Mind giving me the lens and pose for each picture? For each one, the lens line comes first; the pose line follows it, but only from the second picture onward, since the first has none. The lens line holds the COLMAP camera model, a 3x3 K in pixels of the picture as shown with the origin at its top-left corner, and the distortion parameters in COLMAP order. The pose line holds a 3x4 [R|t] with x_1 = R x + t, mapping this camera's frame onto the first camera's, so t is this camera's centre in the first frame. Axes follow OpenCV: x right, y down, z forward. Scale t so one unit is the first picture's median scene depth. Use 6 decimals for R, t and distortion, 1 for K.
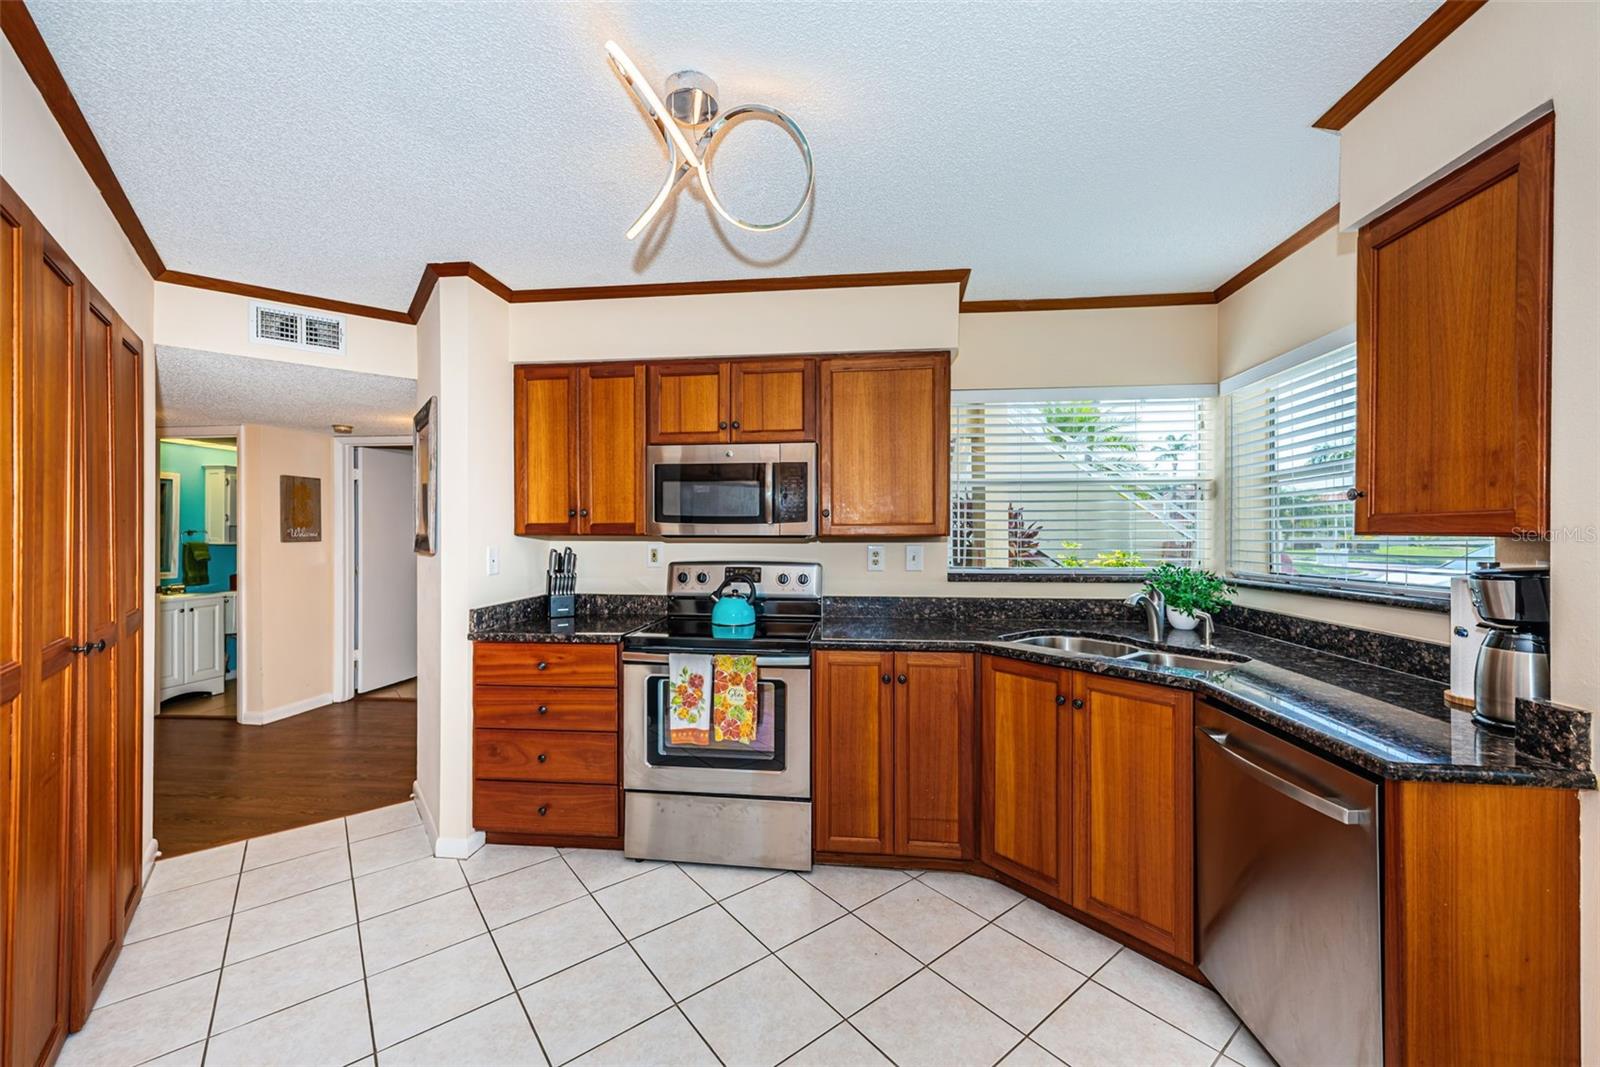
lens RADIAL K [[629.7, 0, 795.0], [0, 629.7, 535.2], [0, 0, 1]] dist [0.017516, -0.000019]
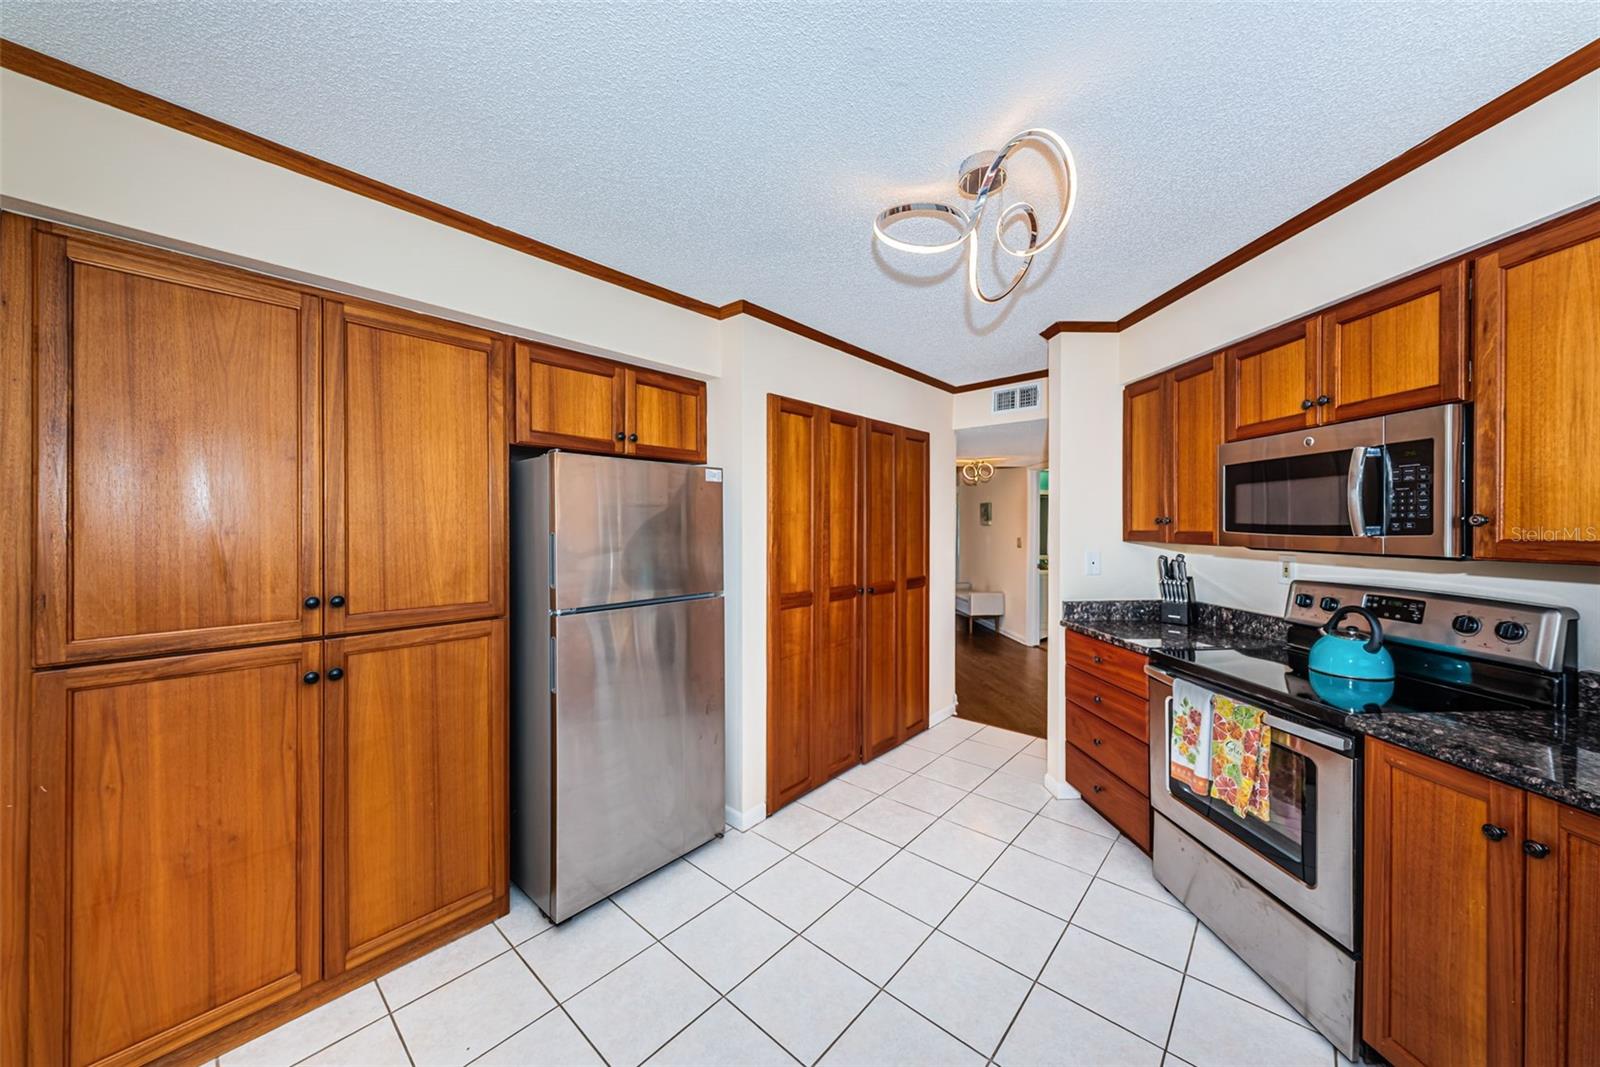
lens RADIAL K [[567.4, 0, 805.8], [0, 567.4, 528.0], [0, 0, 1]] dist [0.001069, -0.000018]
pose [[0.171467, 0.006981, -0.985165, 0.451516], [-0.002771, 0.999974, 0.006603, -0.028674], [0.985186, 0.001598, 0.171482, 0.292125]]
